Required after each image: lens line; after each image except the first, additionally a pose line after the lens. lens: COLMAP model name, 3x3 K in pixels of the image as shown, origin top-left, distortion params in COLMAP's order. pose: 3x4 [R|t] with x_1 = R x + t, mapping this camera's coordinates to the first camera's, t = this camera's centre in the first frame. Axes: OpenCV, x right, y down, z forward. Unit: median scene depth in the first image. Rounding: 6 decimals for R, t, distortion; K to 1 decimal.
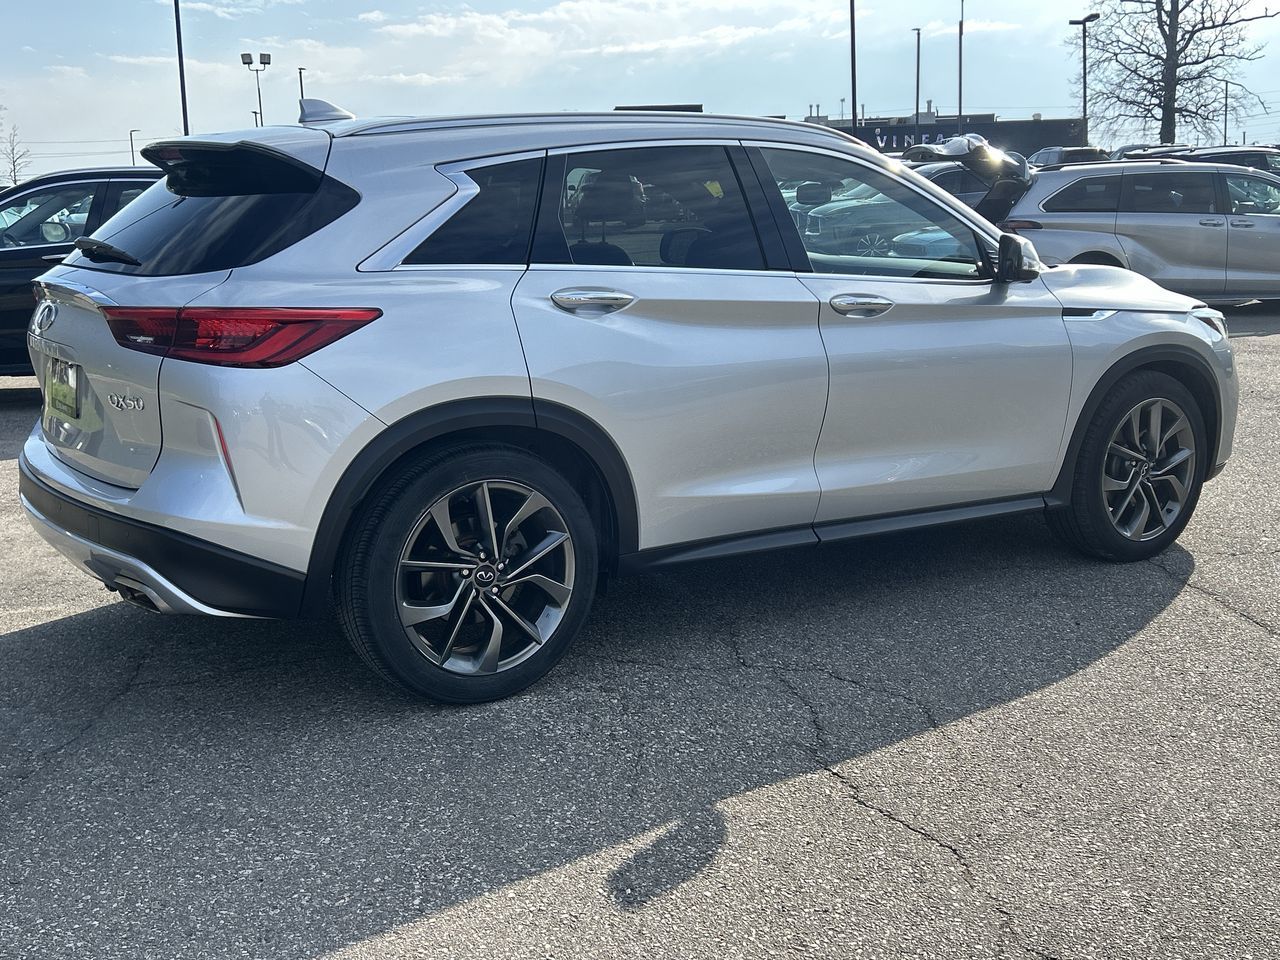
lens RADIAL K [[1349.6, 0, 659.0], [0, 1349.6, 468.7], [0, 0, 1]] dist [0.118435, -0.209779]
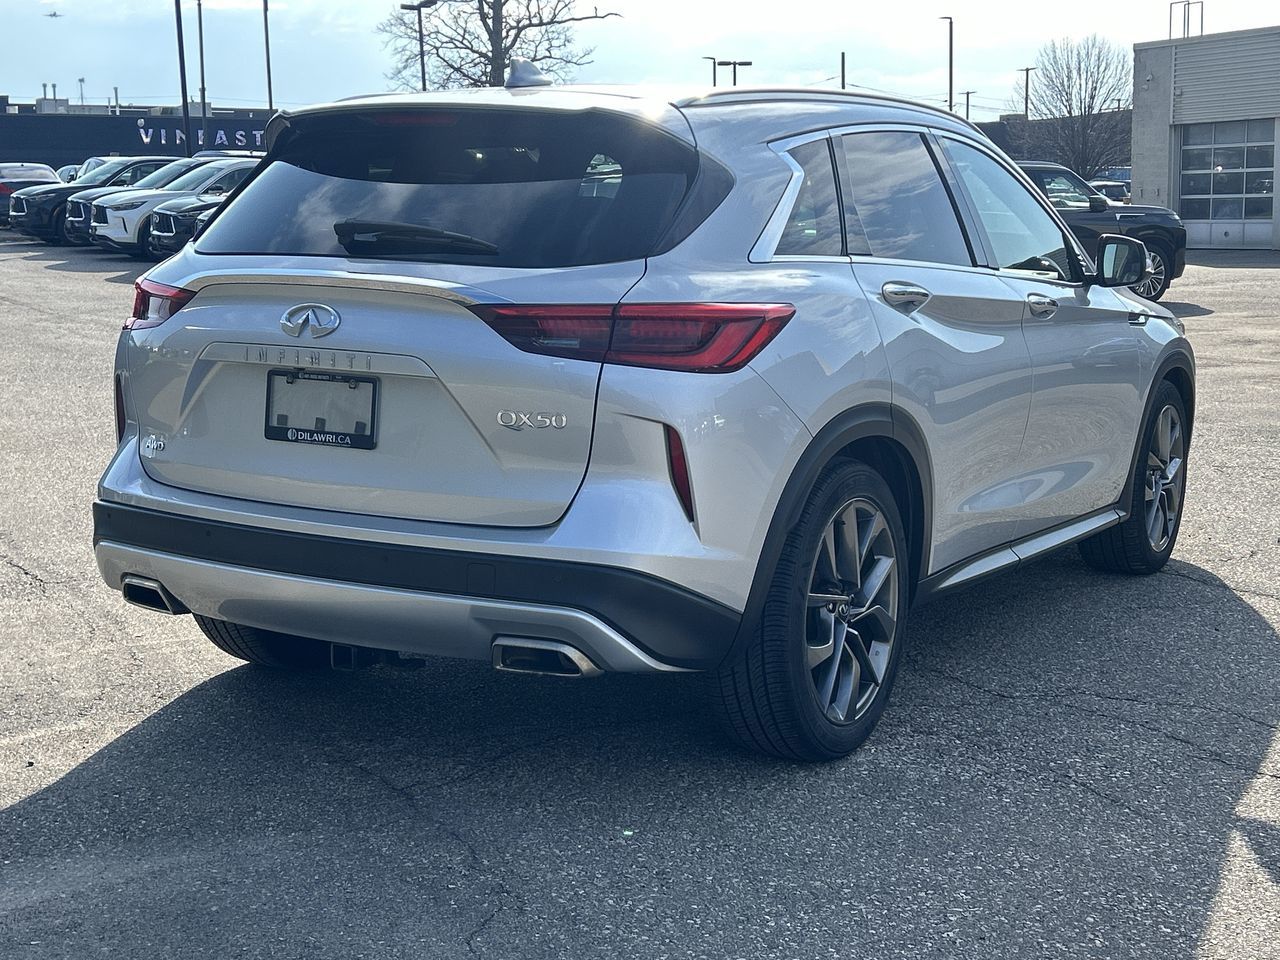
lens RADIAL K [[1690.4, 0, 626.1], [0, 1690.4, 477.3], [0, 0, 1]] dist [0.204721, -0.637652]
pose [[0.909350, -0.043540, 0.413747, -0.673004], [0.060685, 0.997753, -0.028379, 0.015648], [-0.411582, 0.050914, 0.909949, 0.051292]]
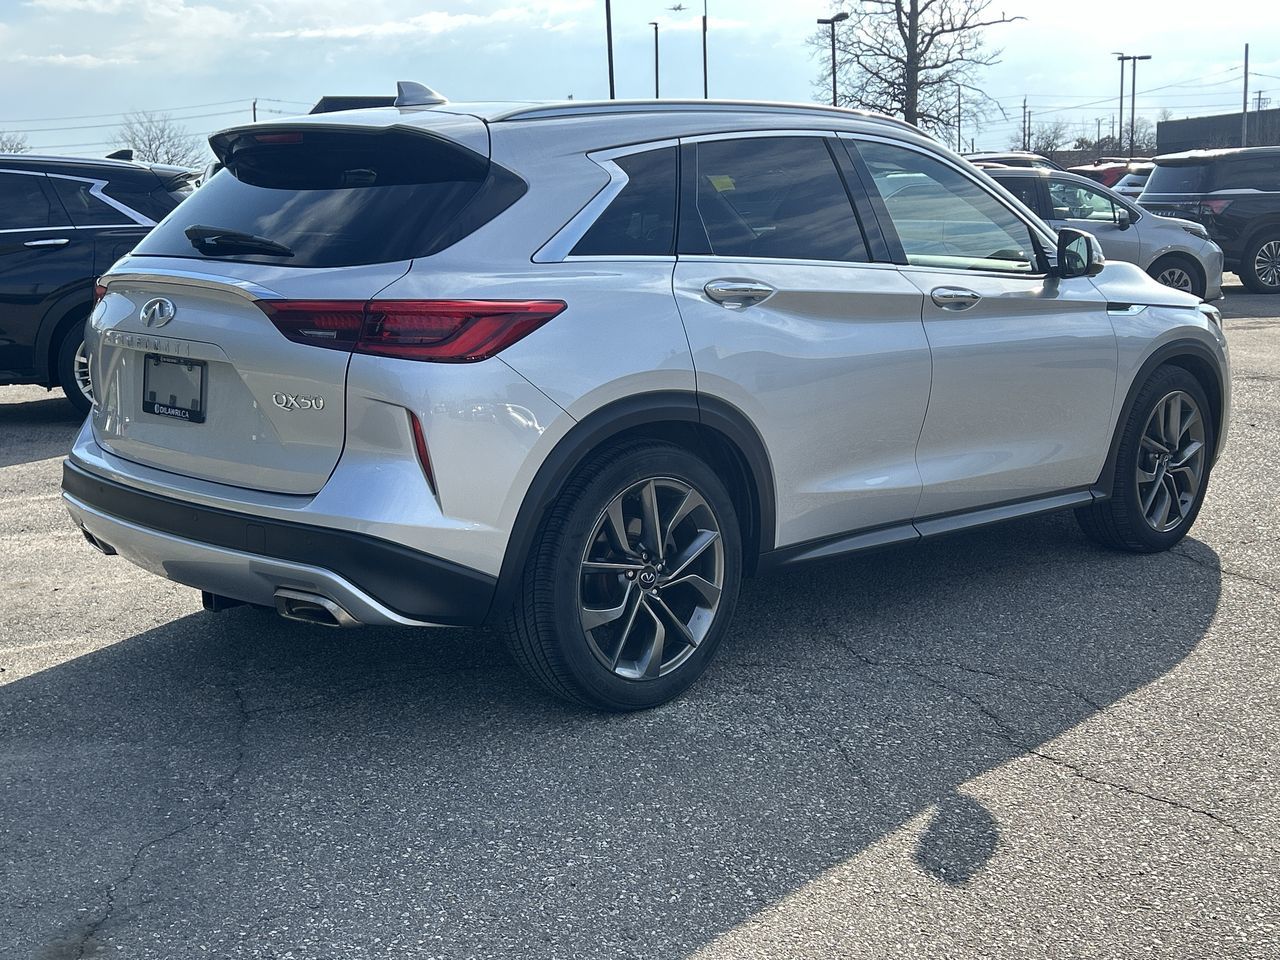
lens RADIAL K [[1470.8, 0, 648.2], [0, 1470.8, 474.5], [0, 0, 1]] dist [0.164132, -0.410480]
pose [[0.983890, -0.024393, 0.177105, -0.297586], [0.026867, 0.999572, -0.011585, 0.017131], [-0.176746, 0.016156, 0.984124, -0.034891]]
